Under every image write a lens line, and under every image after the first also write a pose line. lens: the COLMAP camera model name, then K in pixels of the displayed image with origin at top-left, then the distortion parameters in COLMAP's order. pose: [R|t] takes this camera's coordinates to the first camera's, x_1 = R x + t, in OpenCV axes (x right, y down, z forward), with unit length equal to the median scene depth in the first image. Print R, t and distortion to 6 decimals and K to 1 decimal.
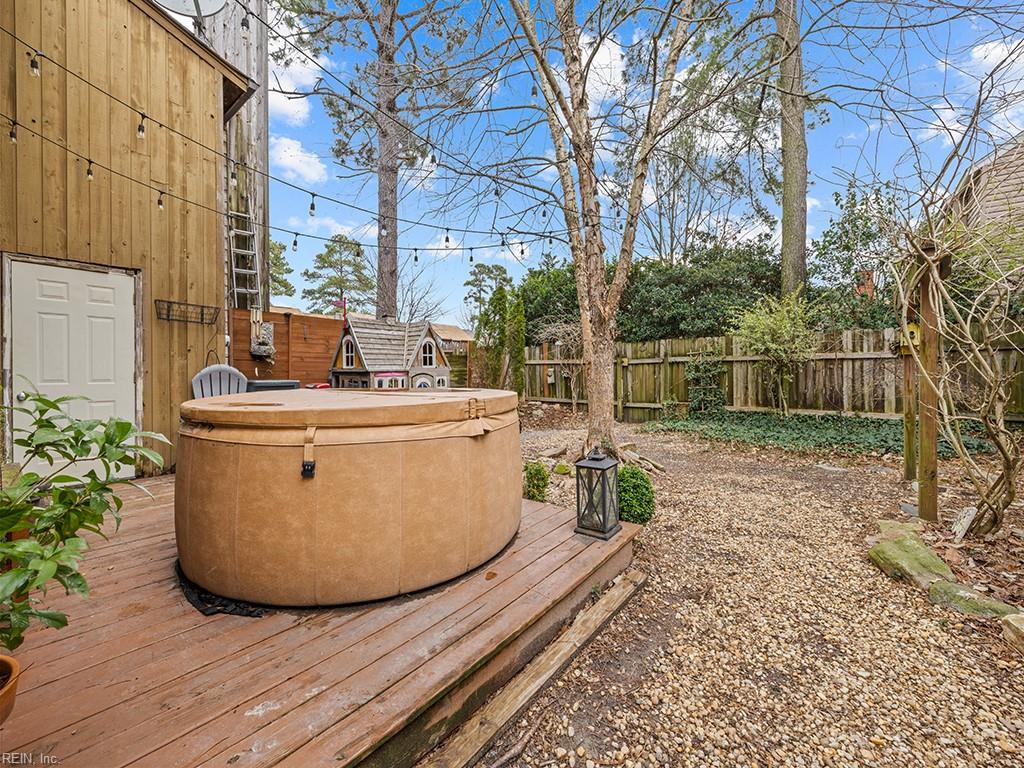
lens RADIAL K [[427.7, 0, 506.2], [0, 427.7, 375.6], [0, 0, 1]] dist [0.002598, 0.000822]
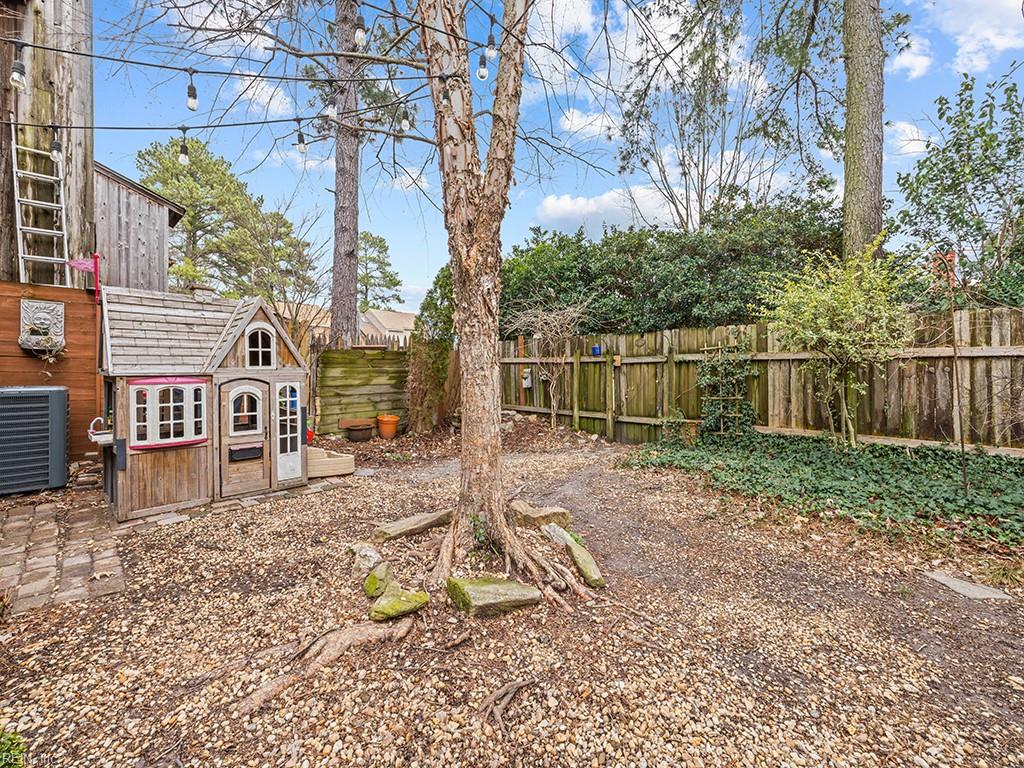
lens RADIAL K [[427.7, 0, 506.2], [0, 427.7, 375.6], [0, 0, 1]] dist [0.002598, 0.000822]
pose [[0.996623, 0.005972, -0.081894, 0.172603], [-0.005608, 0.999973, 0.004667, -0.010216], [0.081920, -0.004192, 0.996630, 0.290840]]
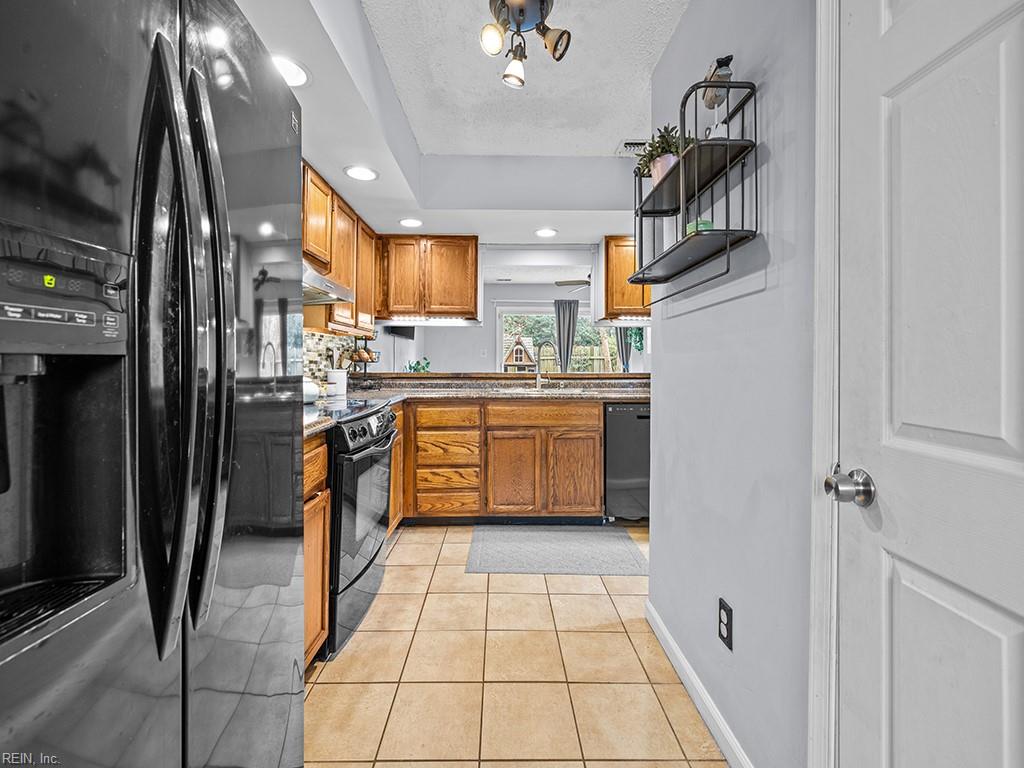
lens RADIAL K [[433.8, 0, 504.9], [0, 433.8, 358.5], [0, 0, 1]] dist [0.000325, 0.000980]
pose [[0.765508, 0.009358, 0.643359, -1.097486], [0.000037, 0.999894, -0.014587, -0.005453], [-0.643427, 0.011191, 0.765426, -0.292166]]
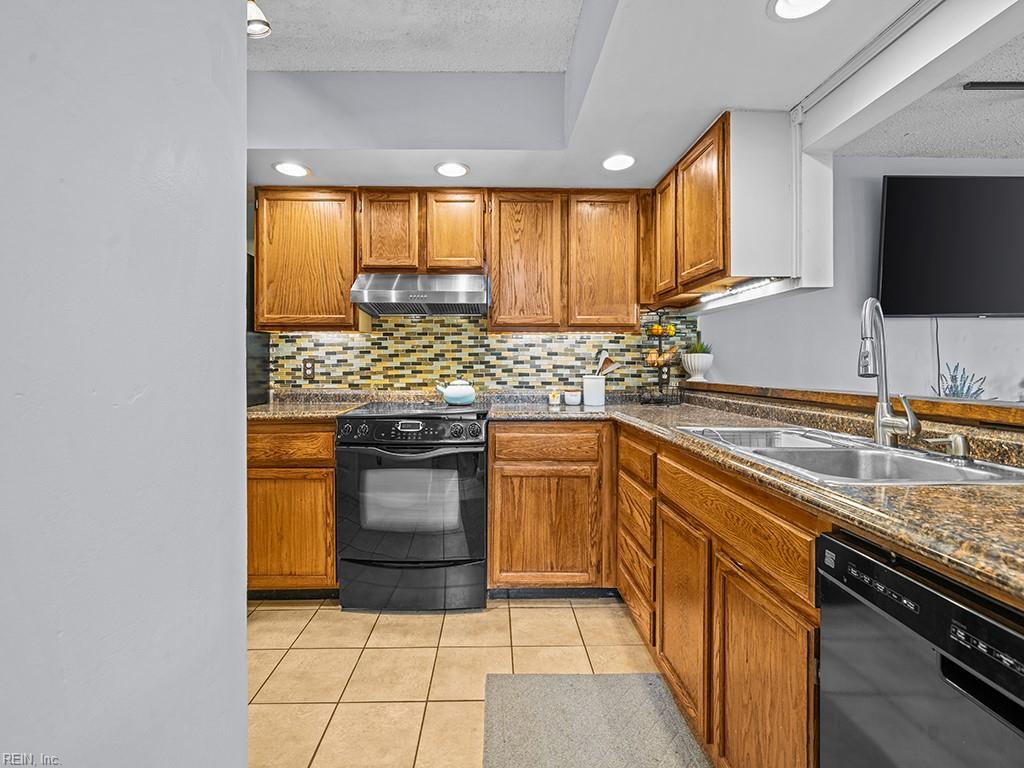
lens RADIAL K [[451.0, 0, 505.7], [0, 451.0, 365.9], [0, 0, 1]] dist [-0.003053, -0.000643]
pose [[0.653368, 0.000915, -0.757040, -0.781430], [-0.006302, 0.999971, -0.004230, -0.006608], [0.757014, 0.007535, 0.653355, -0.184544]]
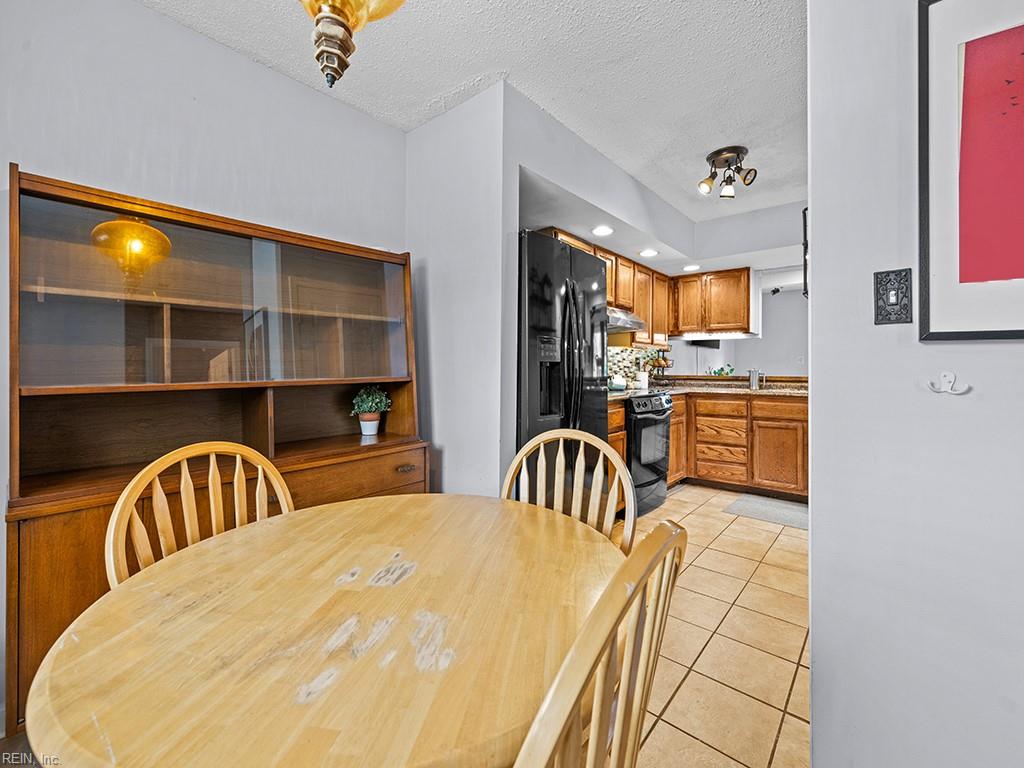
lens RADIAL K [[433.5, 0, 510.9], [0, 433.5, 364.3], [0, 0, 1]] dist [0.000633, 0.000160]
pose [[0.999669, 0.006830, -0.024802, -1.123007], [-0.007256, 0.999827, -0.017102, -0.000776], [0.024681, 0.017277, 0.999546, -0.471969]]
